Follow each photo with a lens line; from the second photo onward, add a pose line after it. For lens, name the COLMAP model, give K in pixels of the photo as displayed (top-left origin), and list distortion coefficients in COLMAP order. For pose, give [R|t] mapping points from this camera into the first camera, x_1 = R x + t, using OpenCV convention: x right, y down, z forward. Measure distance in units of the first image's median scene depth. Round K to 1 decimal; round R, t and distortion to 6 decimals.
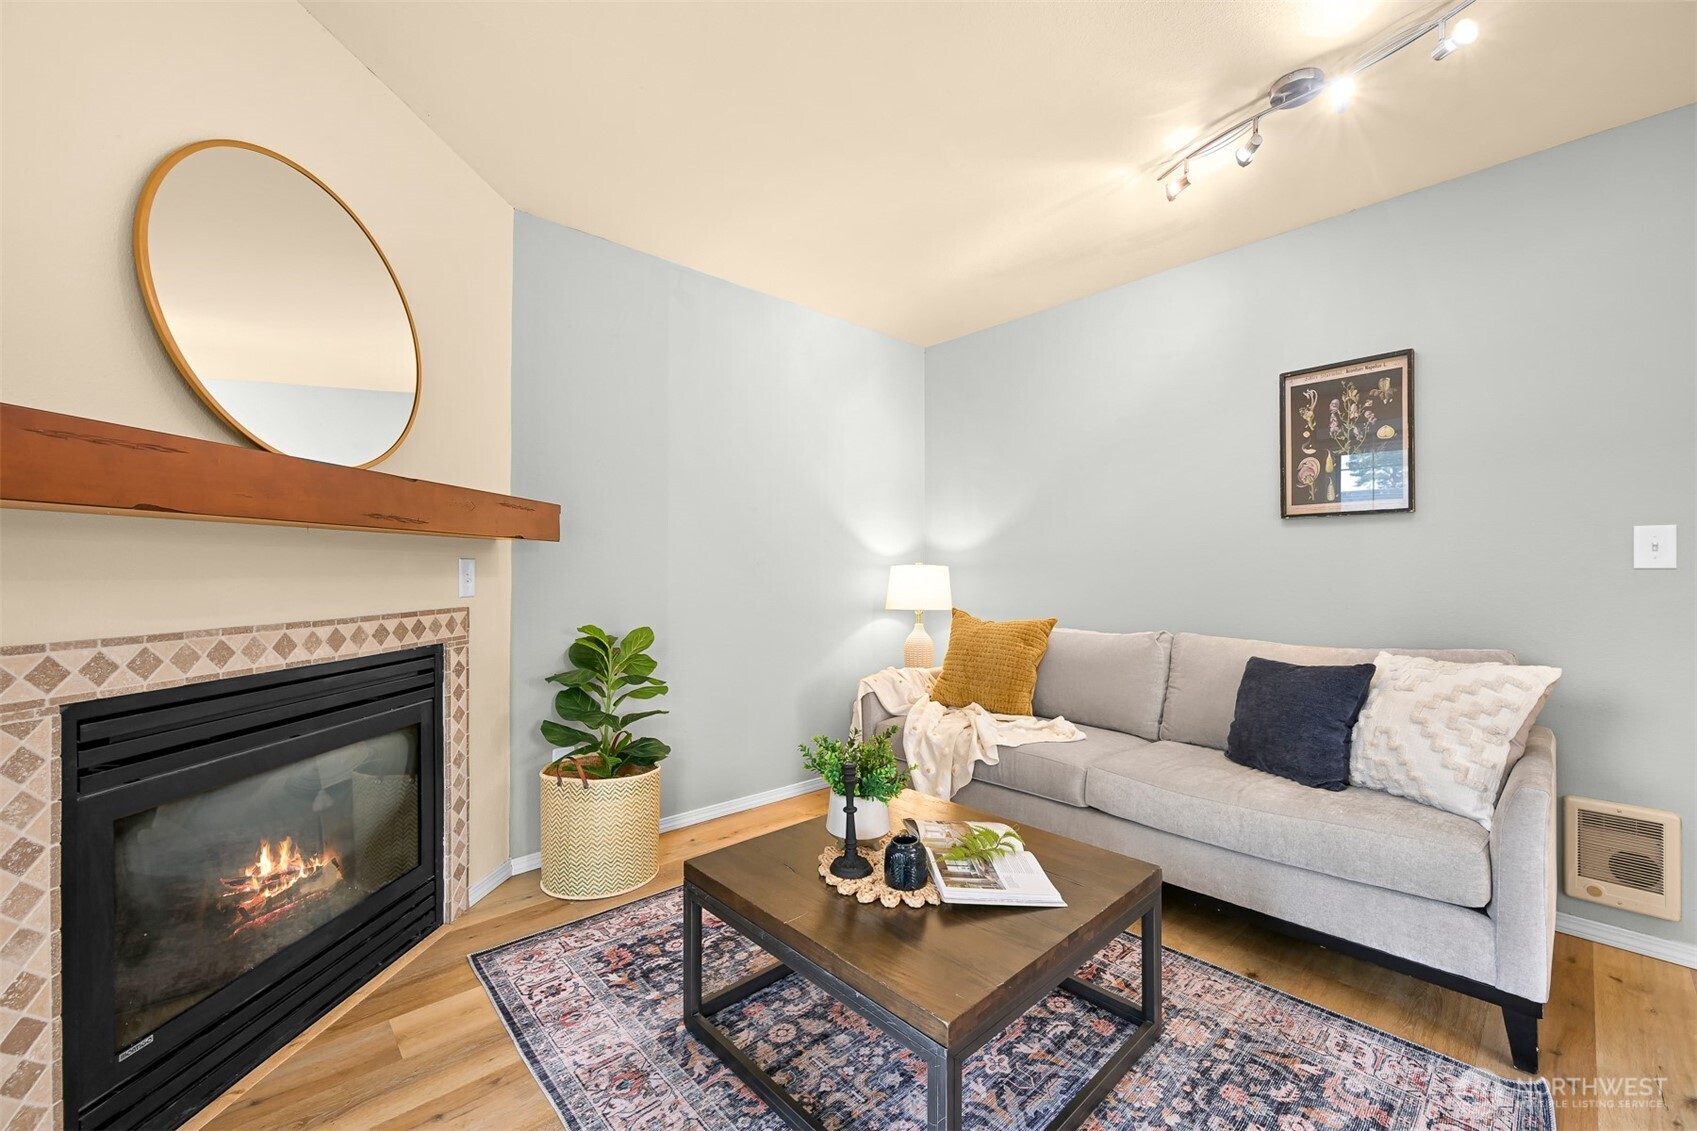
lens RADIAL K [[669.3, 0, 854.2], [0, 669.3, 569.7], [0, 0, 1]] dist [-0.003205, 0.000920]
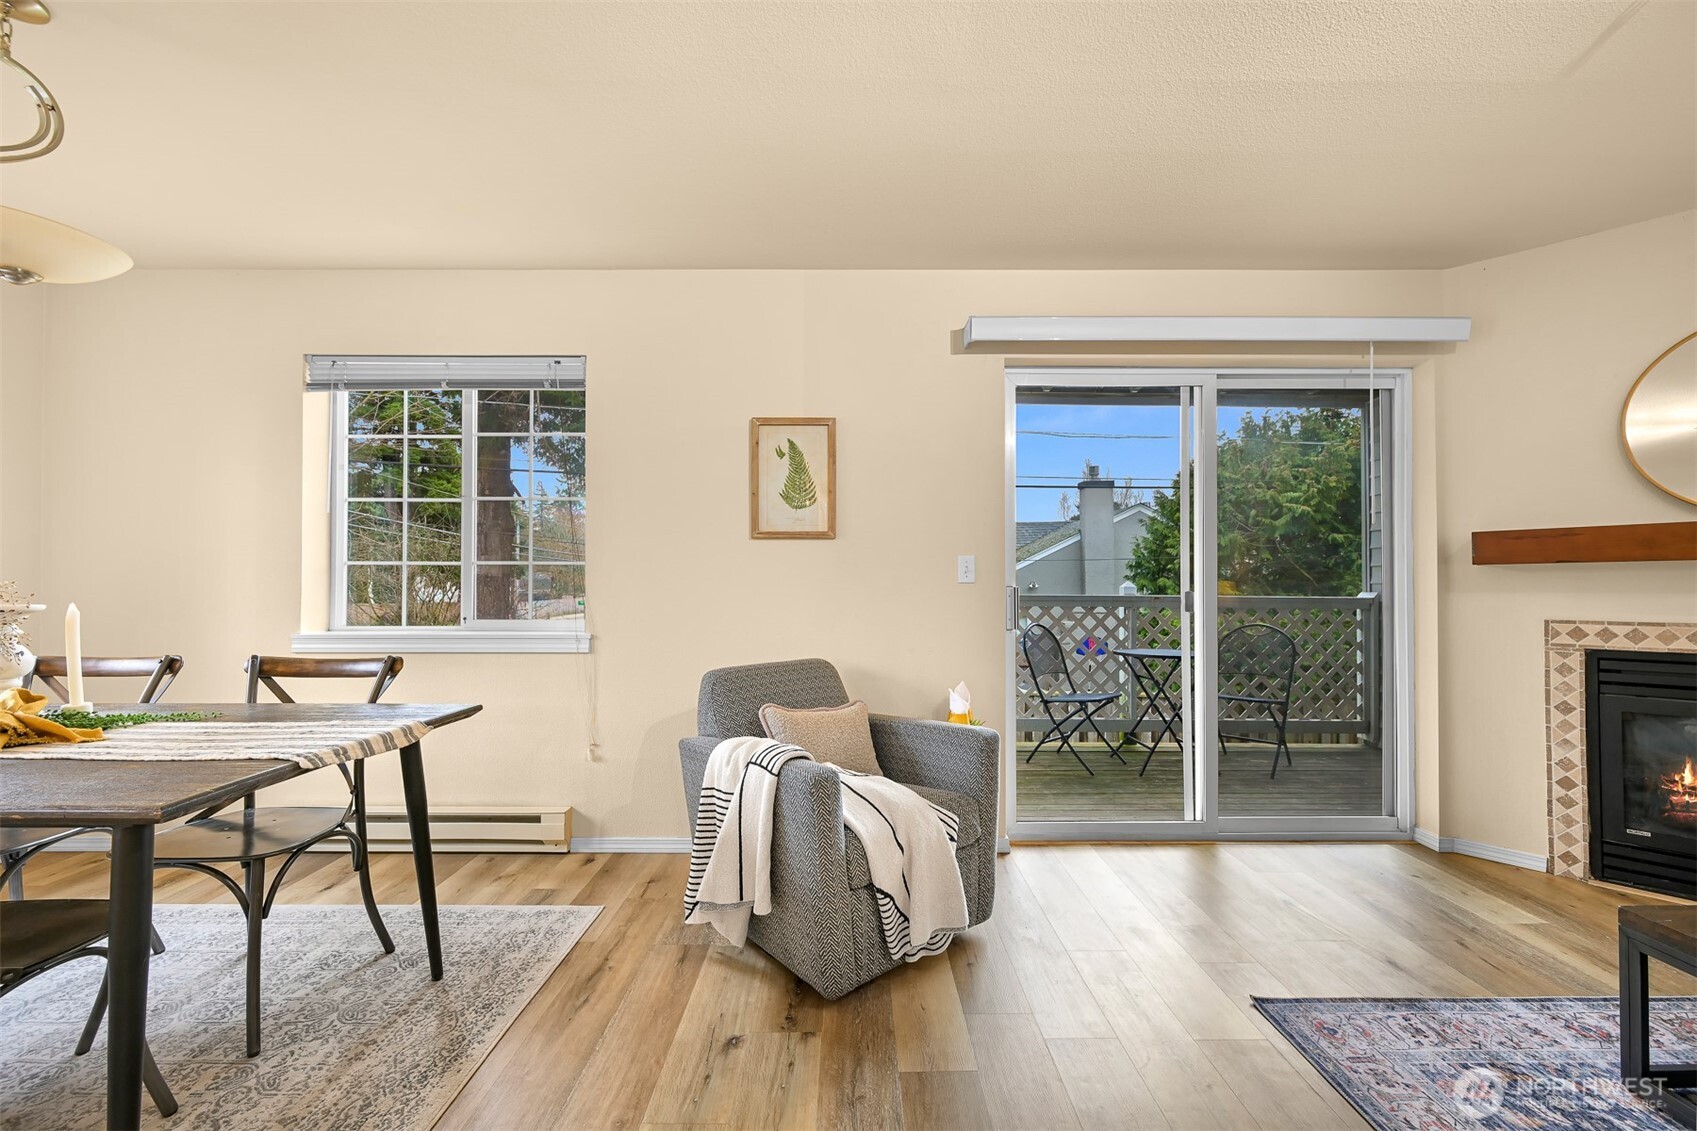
lens RADIAL K [[669.3, 0, 847.6], [0, 669.3, 576.8], [0, 0, 1]] dist [-0.003205, 0.000920]
pose [[-0.678548, -0.007845, -0.734515, 1.326189], [0.004674, 0.999877, -0.014997, -0.010103], [0.734542, -0.013609, -0.678427, 0.434075]]
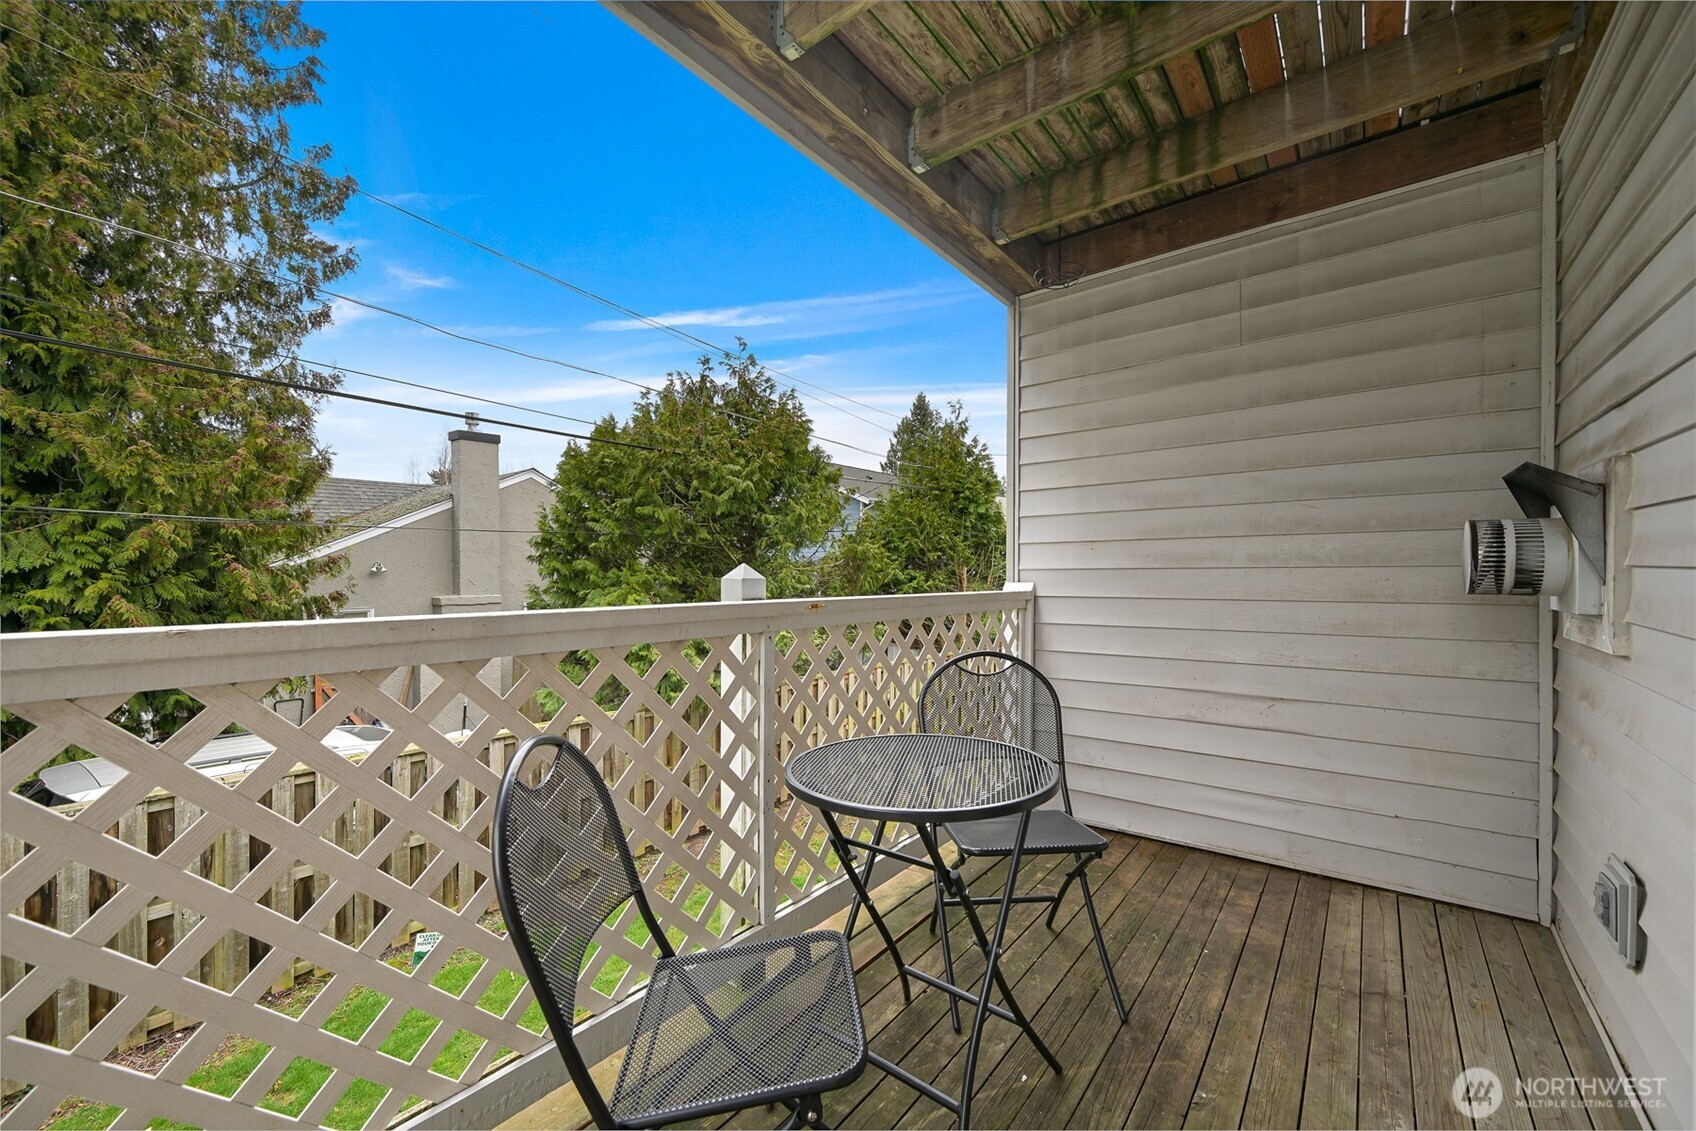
lens RADIAL K [[668.9, 0, 856.0], [0, 668.9, 567.3], [0, 0, 1]] dist [-0.003205, 0.000920]
pose [[0.160912, -0.000135, -0.986969, -0.283621], [0.002304, 0.999997, 0.000239, -0.021470], [0.986966, -0.002313, 0.160912, -0.538321]]
